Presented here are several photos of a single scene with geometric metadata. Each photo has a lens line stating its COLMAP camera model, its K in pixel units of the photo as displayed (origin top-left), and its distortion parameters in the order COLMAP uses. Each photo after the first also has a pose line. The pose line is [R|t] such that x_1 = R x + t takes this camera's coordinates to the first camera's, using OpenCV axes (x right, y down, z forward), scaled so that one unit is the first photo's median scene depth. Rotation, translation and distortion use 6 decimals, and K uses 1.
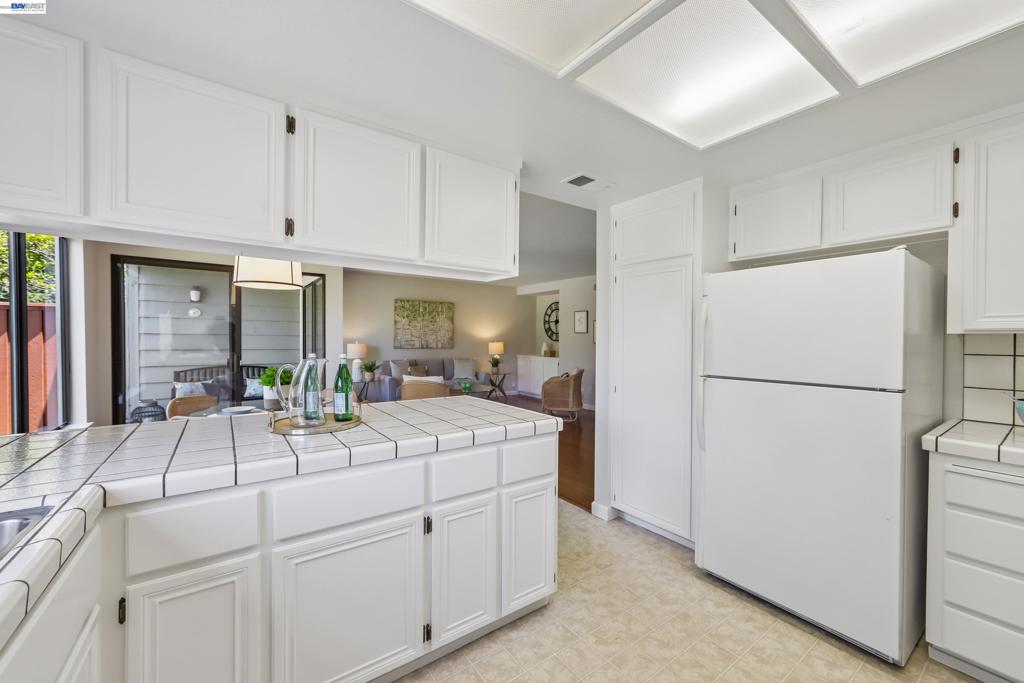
lens RADIAL K [[404.4, 0, 516.3], [0, 404.4, 338.0], [0, 0, 1]] dist [-0.001963, 0.000938]
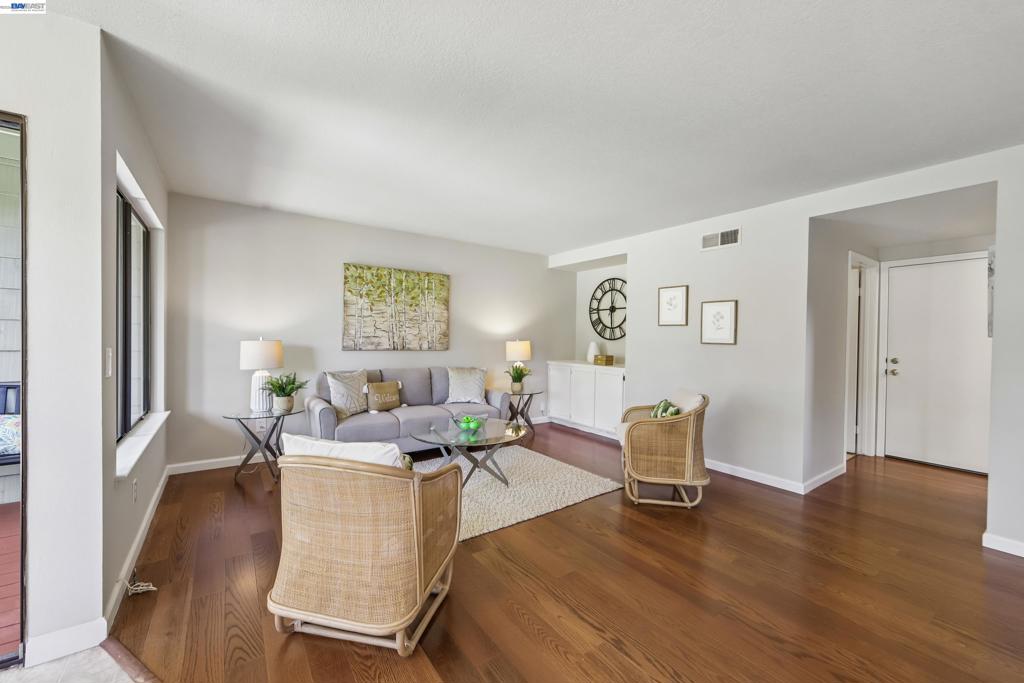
lens RADIAL K [[404.4, 0, 514.1], [0, 404.4, 343.9], [0, 0, 1]] dist [-0.001963, 0.000938]
pose [[0.999932, 0.008545, -0.007889, -0.053258], [-0.008428, 0.999855, 0.014798, 0.006141], [0.008014, -0.014730, 0.999859, 0.402656]]
